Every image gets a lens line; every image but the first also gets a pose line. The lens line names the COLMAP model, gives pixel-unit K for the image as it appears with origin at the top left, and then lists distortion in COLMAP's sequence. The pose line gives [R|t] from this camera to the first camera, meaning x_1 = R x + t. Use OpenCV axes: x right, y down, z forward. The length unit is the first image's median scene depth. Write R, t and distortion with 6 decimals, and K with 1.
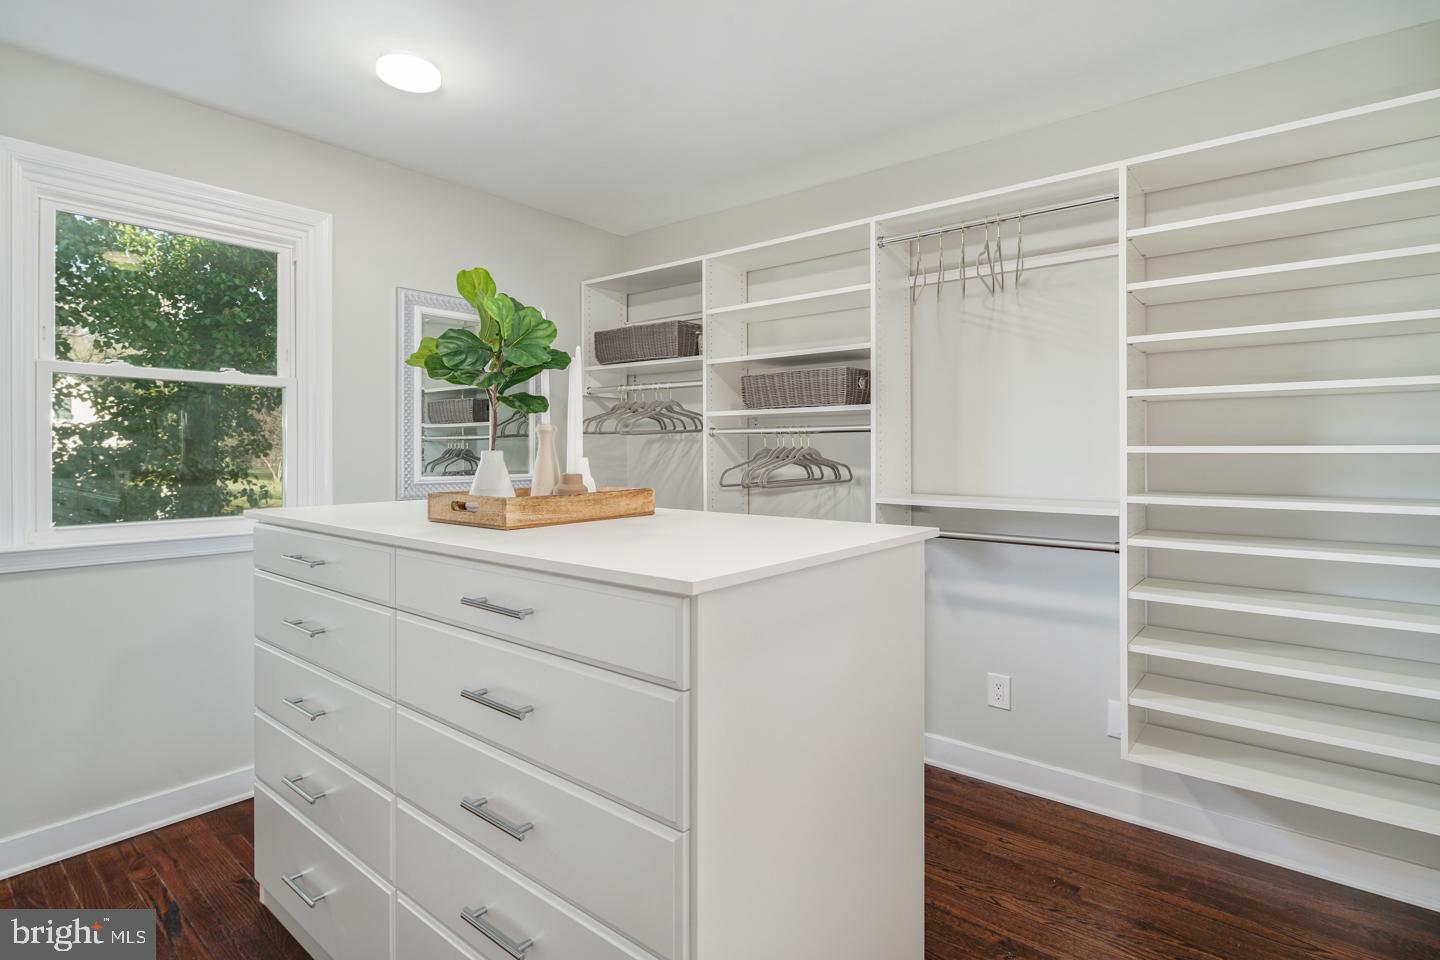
lens RADIAL K [[706.5, 0, 692.2], [0, 706.5, 463.3], [0, 0, 1]] dist [0.001073, -0.002421]
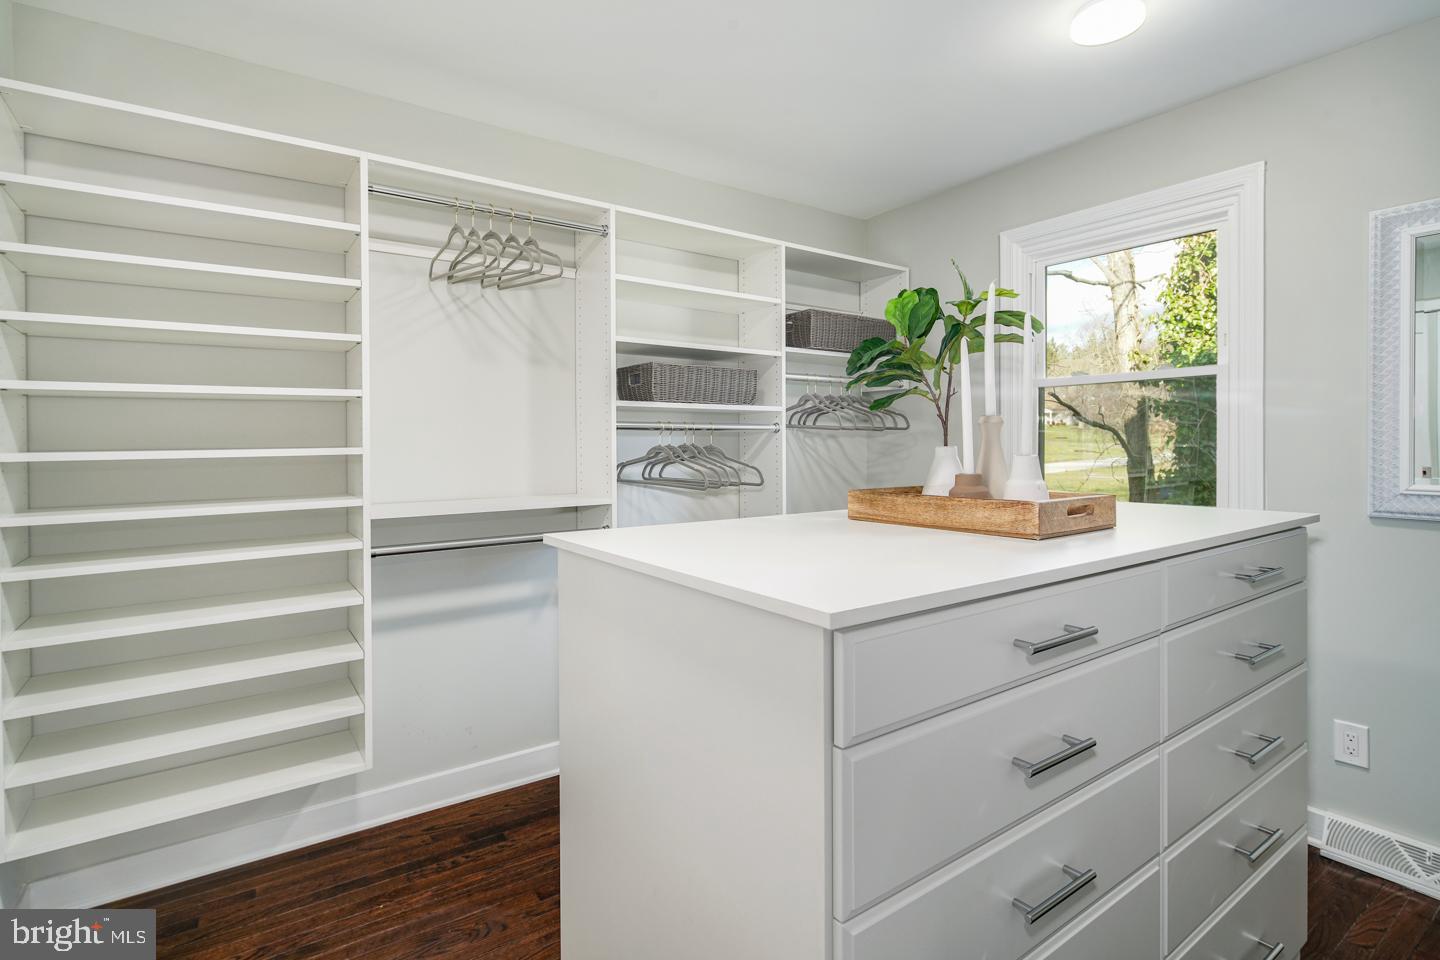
lens RADIAL K [[706.5, 0, 704.1], [0, 706.5, 455.5], [0, 0, 1]] dist [0.001073, -0.002421]
pose [[-0.255978, 0.017814, -0.966518, 0.464751], [-0.015383, 0.999629, 0.022498, -0.013468], [0.966560, 0.020627, -0.255609, 0.579132]]
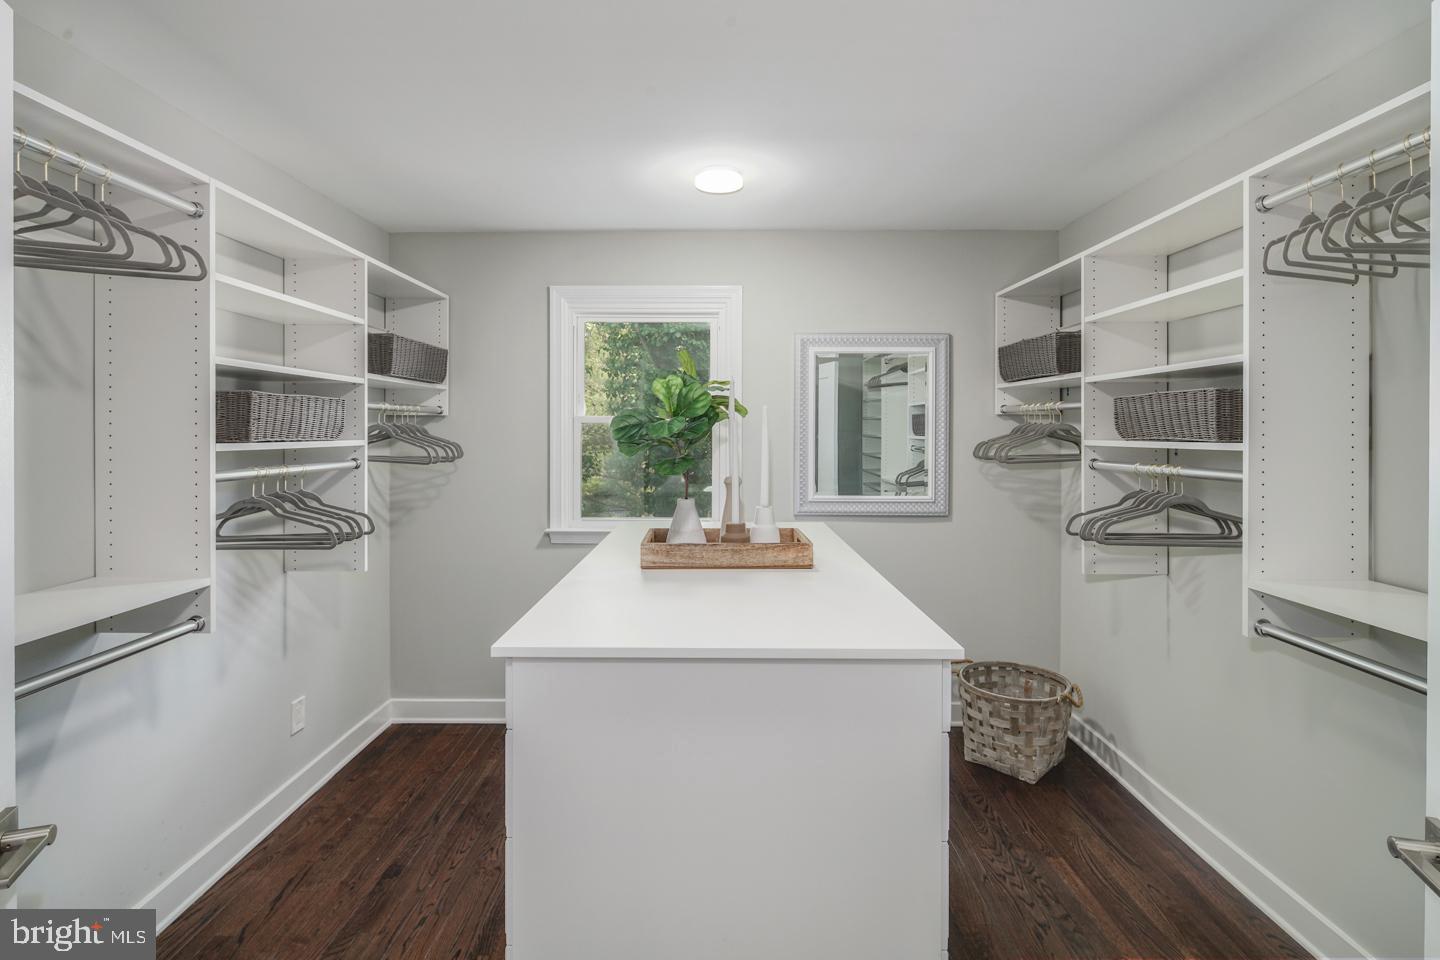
lens RADIAL K [[706.5, 0, 719.8], [0, 706.5, 434.9], [0, 0, 1]] dist [0.001073, -0.002421]
pose [[0.642267, 0.005175, -0.766463, 0.433516], [-0.015701, 0.999856, -0.006405, -0.075714], [0.766320, 0.016148, 0.642256, 0.159339]]
